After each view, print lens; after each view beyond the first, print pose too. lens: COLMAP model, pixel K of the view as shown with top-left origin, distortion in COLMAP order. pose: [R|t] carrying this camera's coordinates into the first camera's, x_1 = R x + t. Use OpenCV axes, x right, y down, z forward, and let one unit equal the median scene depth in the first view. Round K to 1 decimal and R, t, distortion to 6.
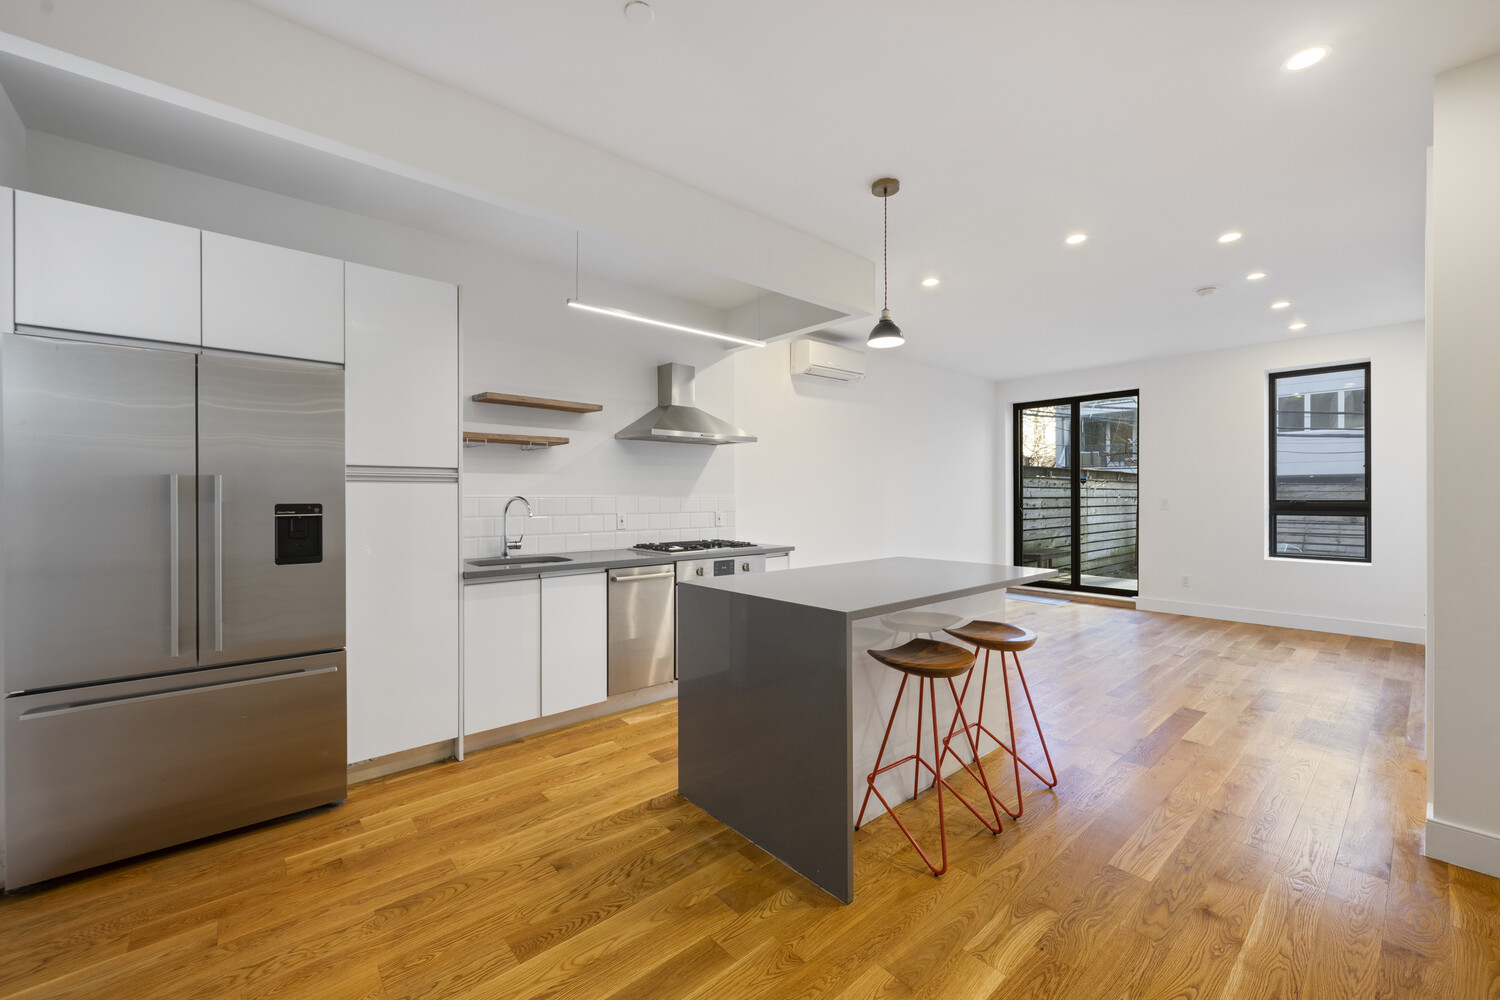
lens RADIAL K [[580.1, 0, 750.0], [0, 580.1, 500.0], [0, 0, 1]] dist [0.005437, -0.000073]
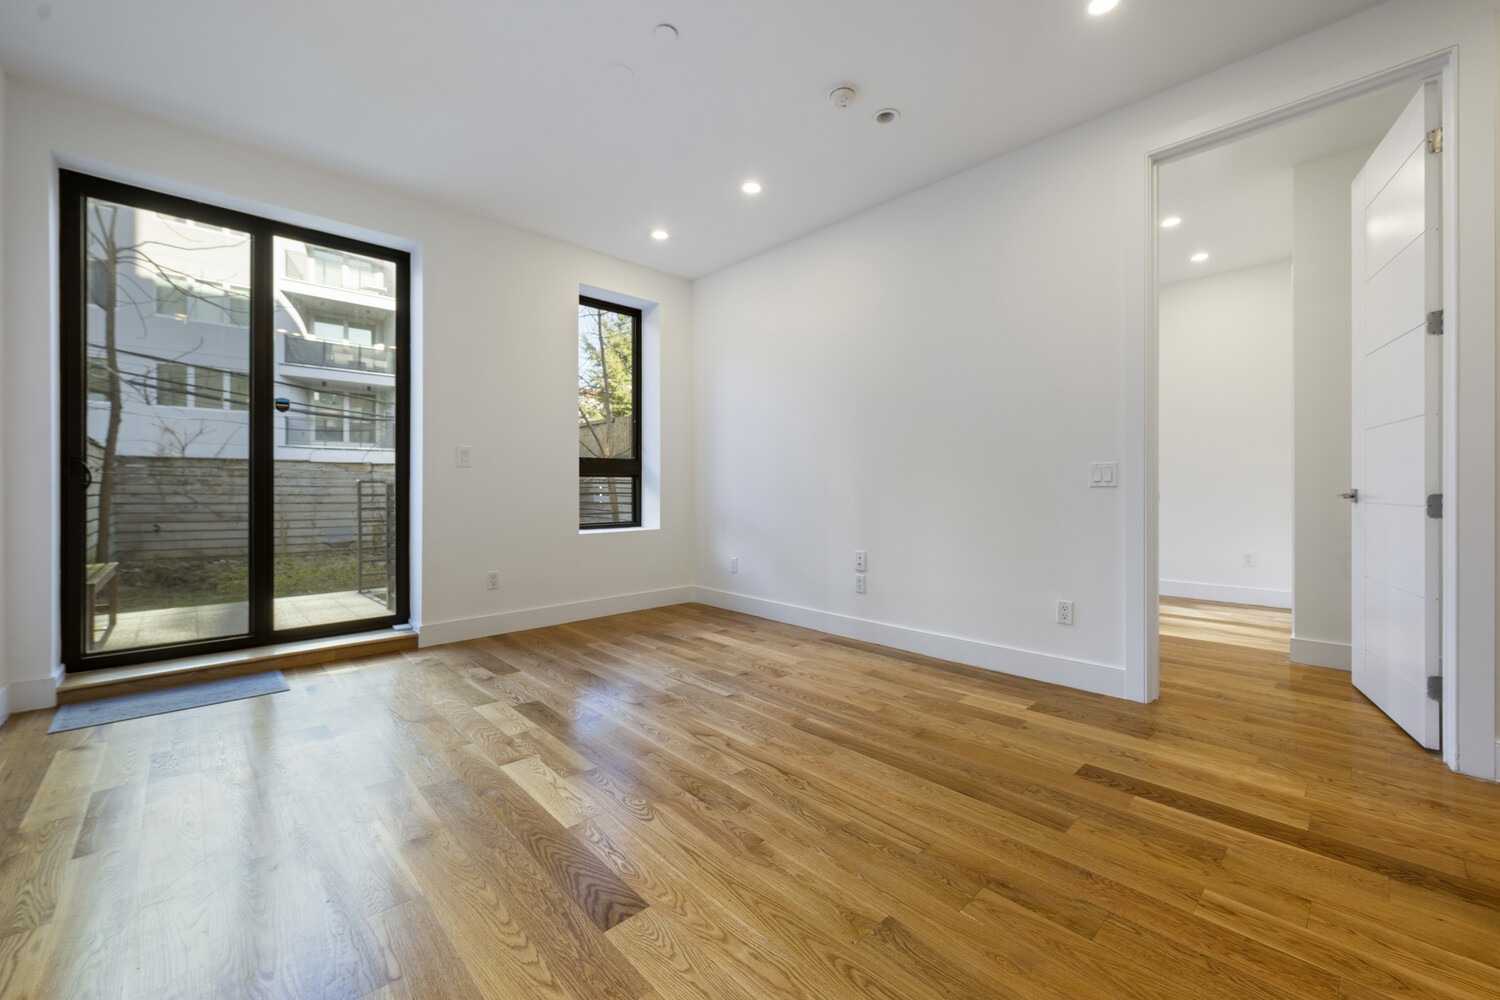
lens RADIAL K [[600.6, 0, 739.3], [0, 600.6, 492.9], [0, 0, 1]] dist [0.000384, -0.000078]
pose [[-0.031531, -0.008034, 0.999470, 0.153815], [0.006001, 0.999948, 0.008227, 0.067696], [-0.999485, 0.006257, -0.031481, 1.265618]]
